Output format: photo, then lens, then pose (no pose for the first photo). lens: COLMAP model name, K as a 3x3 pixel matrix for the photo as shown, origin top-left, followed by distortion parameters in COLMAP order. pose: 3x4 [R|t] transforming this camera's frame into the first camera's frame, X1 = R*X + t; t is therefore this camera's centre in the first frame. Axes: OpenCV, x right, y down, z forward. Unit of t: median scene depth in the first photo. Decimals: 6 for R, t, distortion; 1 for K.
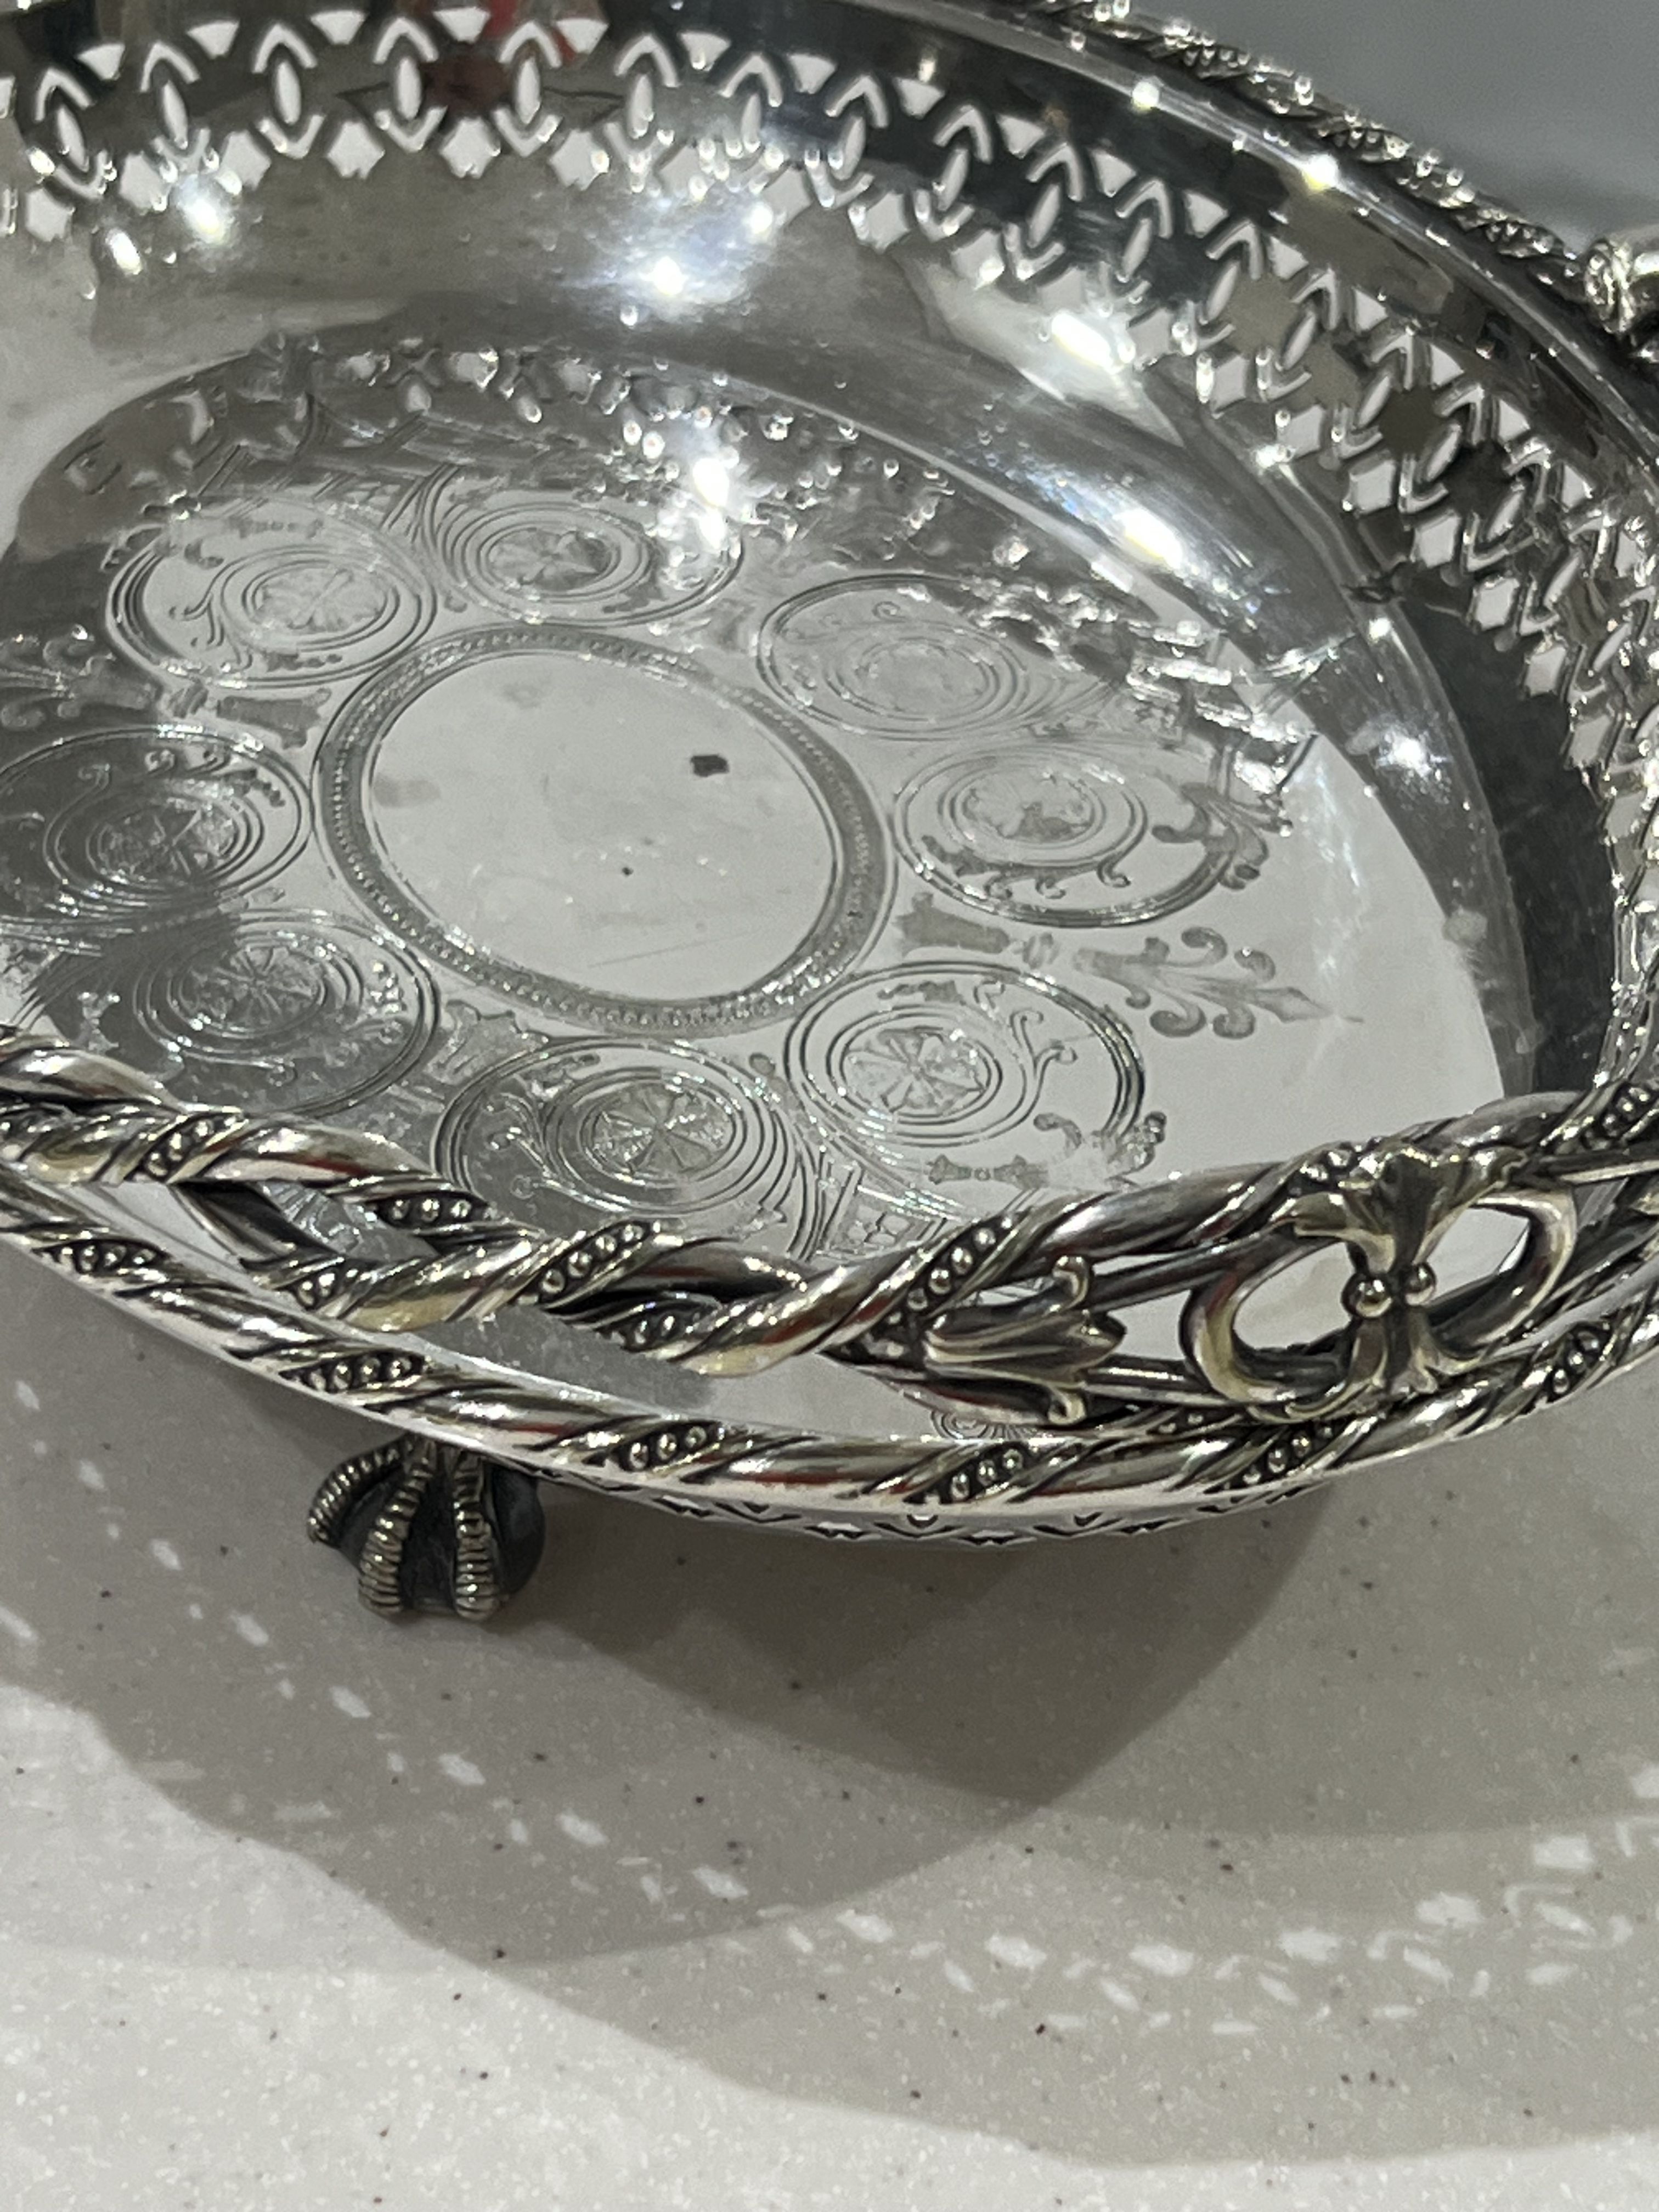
lens RADIAL K [[5063.0, 0, 739.6], [0, 5063.0, 1129.0], [0, 0, 1]] dist [0.300246, 0.000000]
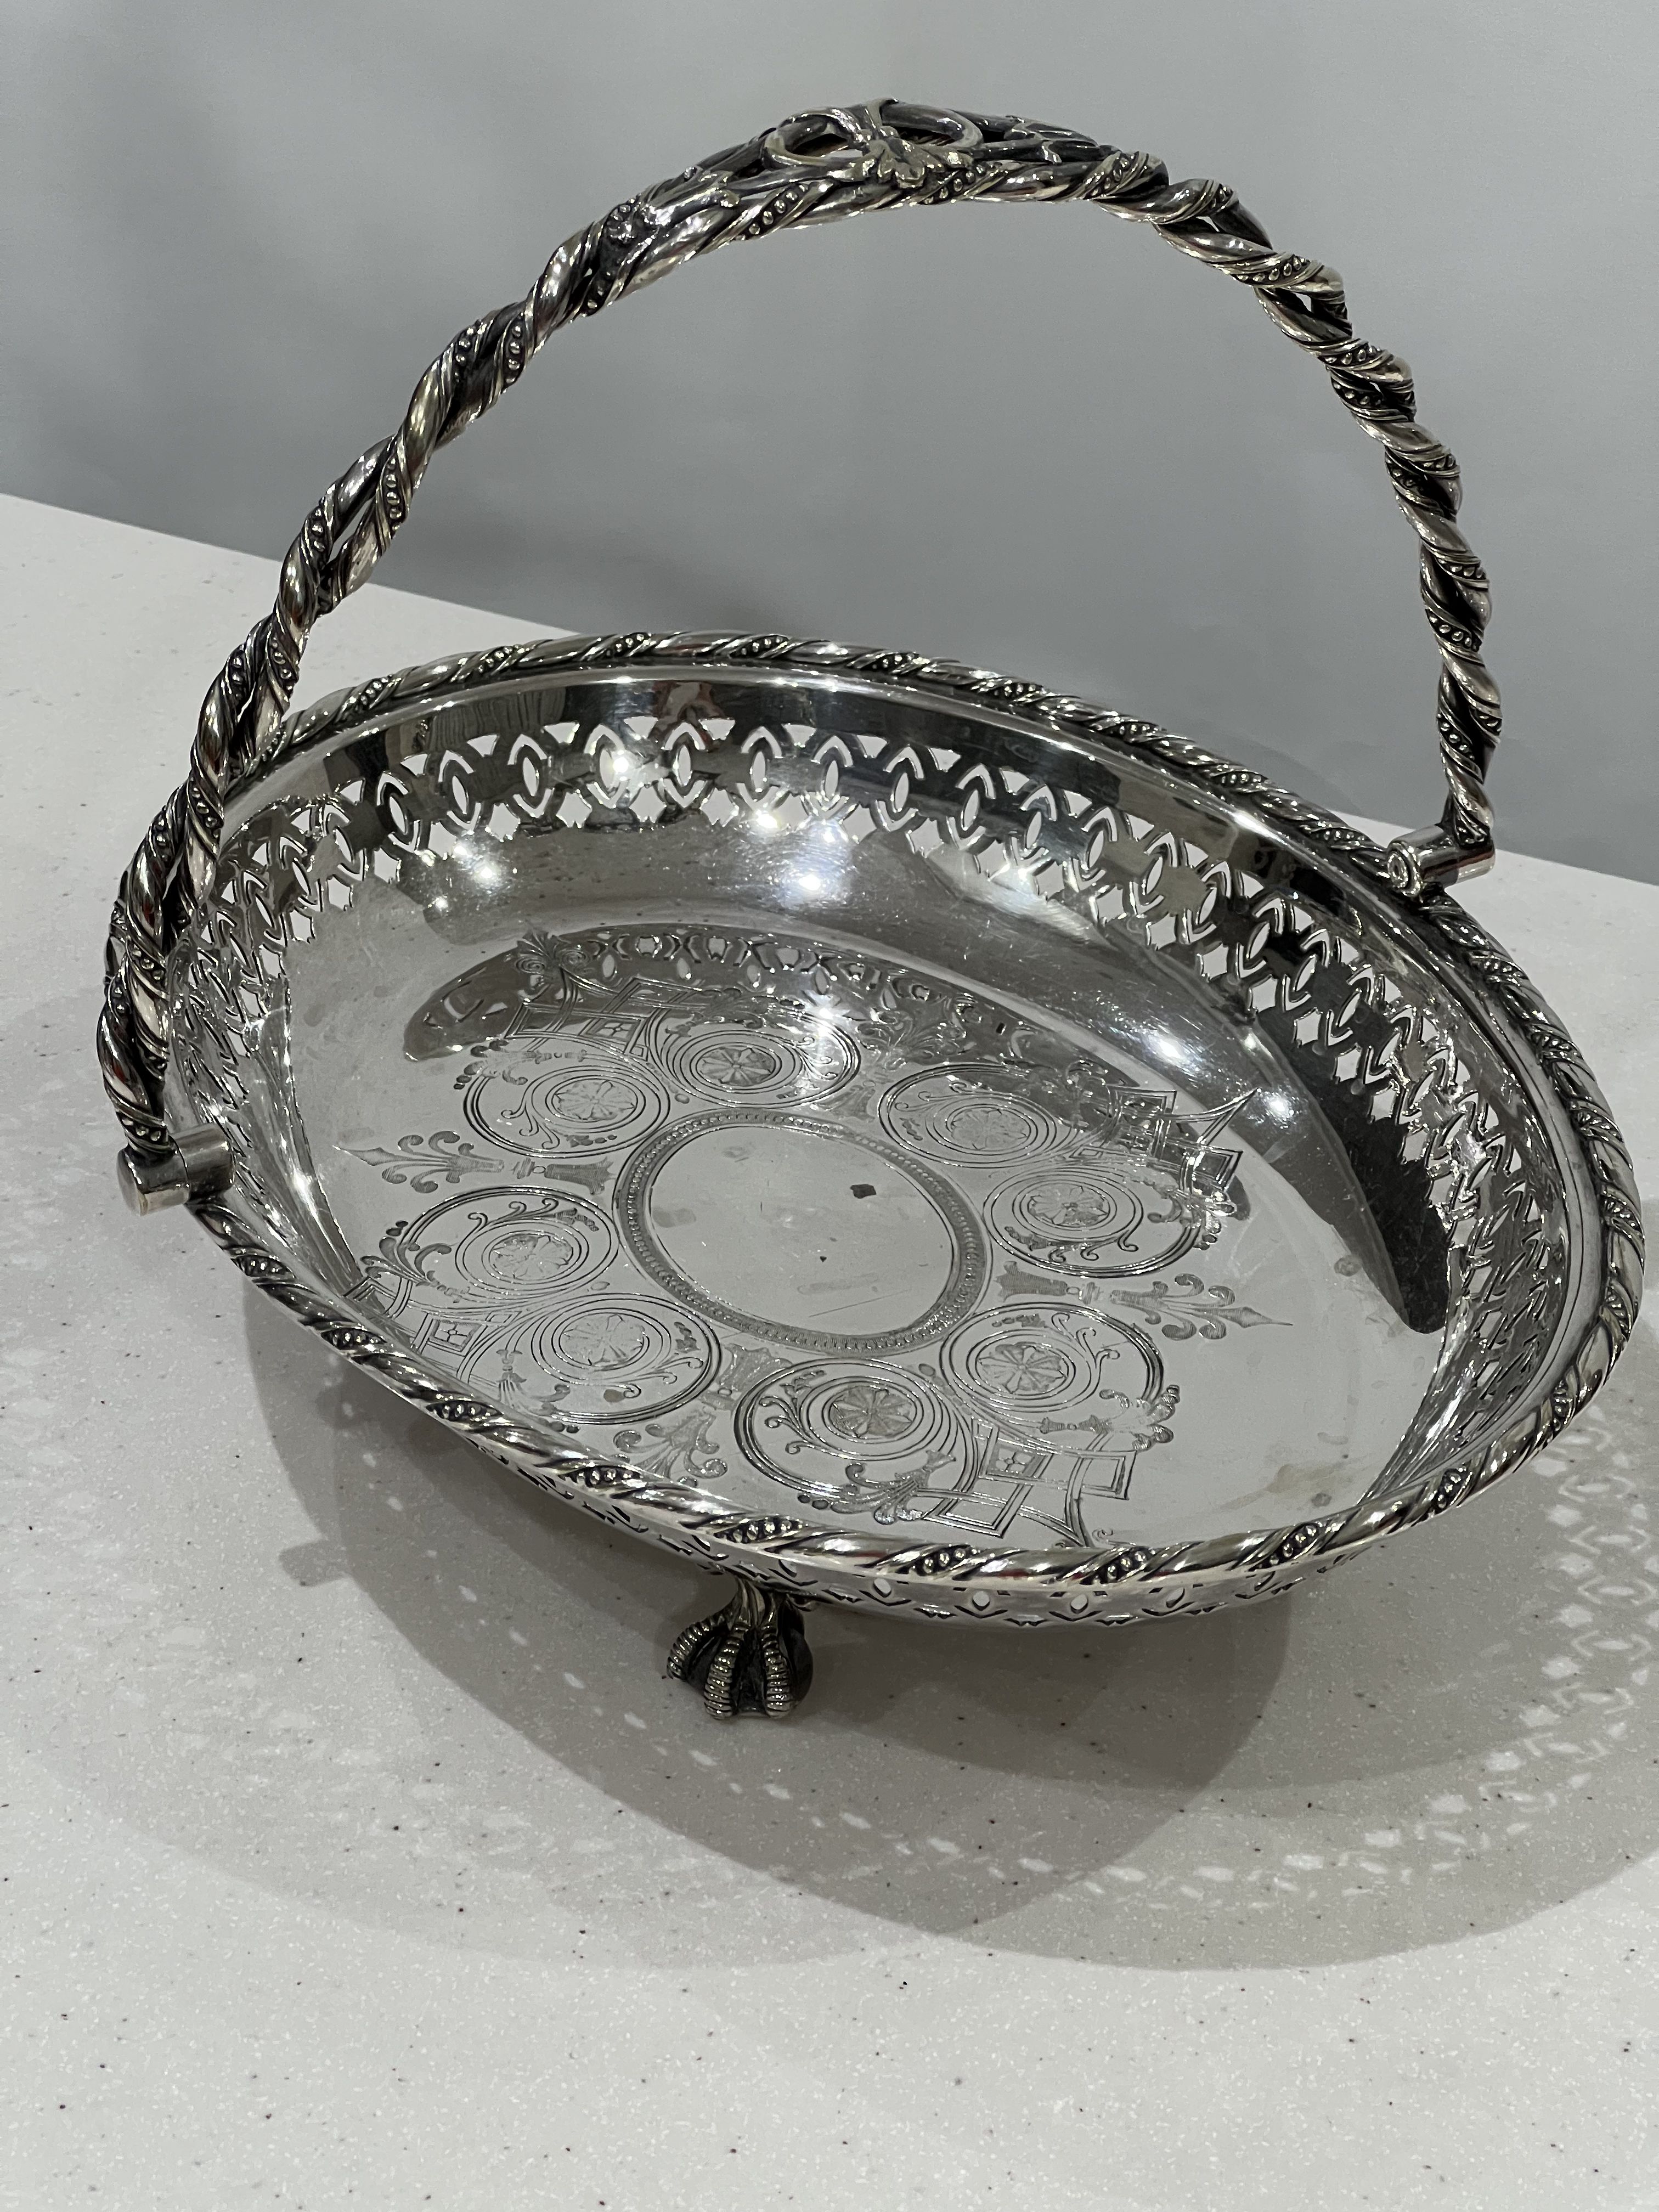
lens RADIAL K [[5063.0, 0, 826.7], [0, 5063.0, 1106.7], [0, 0, 1]] dist [0.300246, 0.000000]
pose [[0.996466, -0.051751, 0.066167, -0.119864], [0.058284, 0.993182, -0.100958, 0.060097], [-0.060491, 0.104458, 0.992688, -0.559005]]
